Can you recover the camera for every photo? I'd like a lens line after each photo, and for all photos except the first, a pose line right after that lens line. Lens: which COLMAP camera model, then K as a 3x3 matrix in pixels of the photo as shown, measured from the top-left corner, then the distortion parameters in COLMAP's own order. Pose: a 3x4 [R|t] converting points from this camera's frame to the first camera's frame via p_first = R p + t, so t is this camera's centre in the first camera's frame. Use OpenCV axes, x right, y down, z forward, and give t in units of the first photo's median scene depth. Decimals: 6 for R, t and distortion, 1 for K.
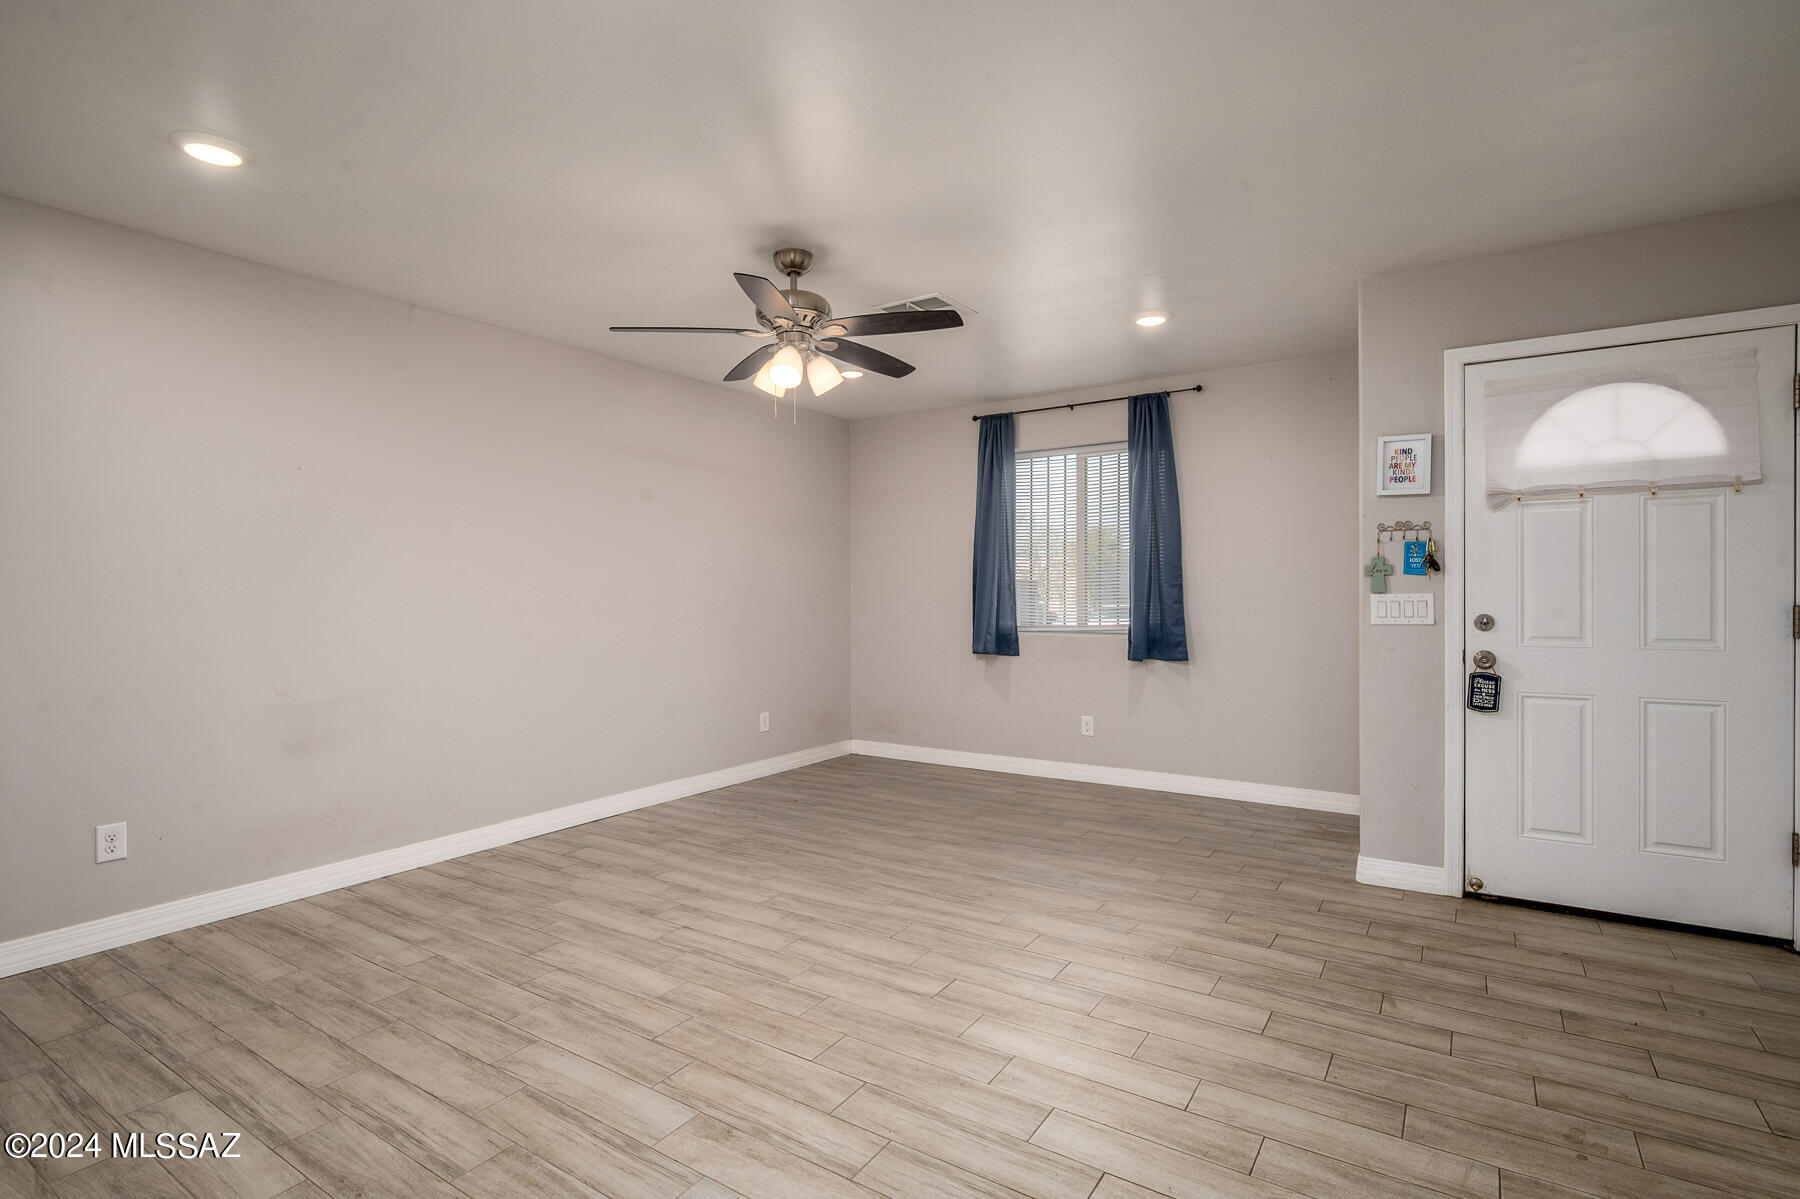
lens RADIAL K [[873.4, 0, 901.4], [0, 873.4, 595.2], [0, 0, 1]] dist [0.005314, -0.008215]
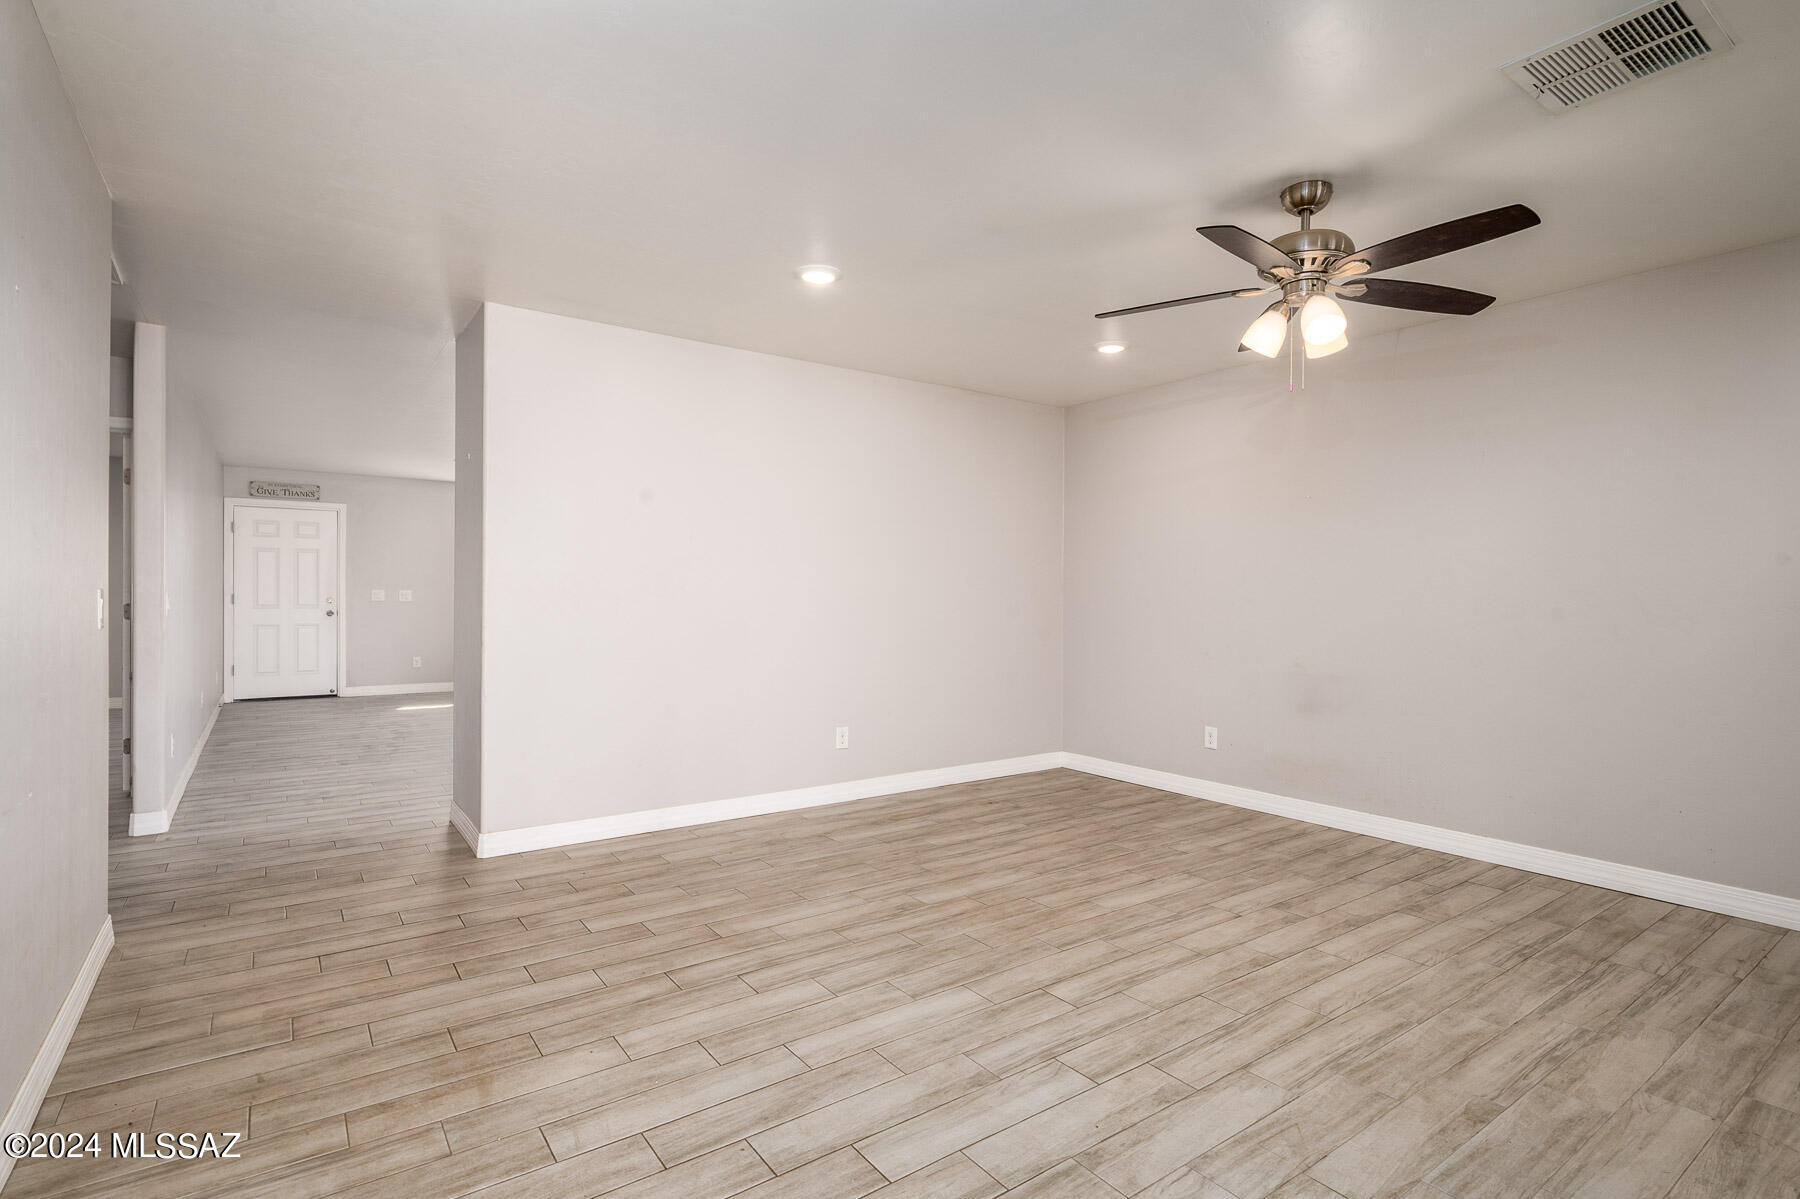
lens RADIAL K [[873.4, 0, 901.4], [0, 873.4, 595.2], [0, 0, 1]] dist [0.005314, -0.008215]
pose [[-0.363091, 0.002648, -0.931750, 0.849491], [-0.008397, 0.999946, 0.006114, -0.000190], [0.931716, 0.010044, -0.363049, 0.993085]]
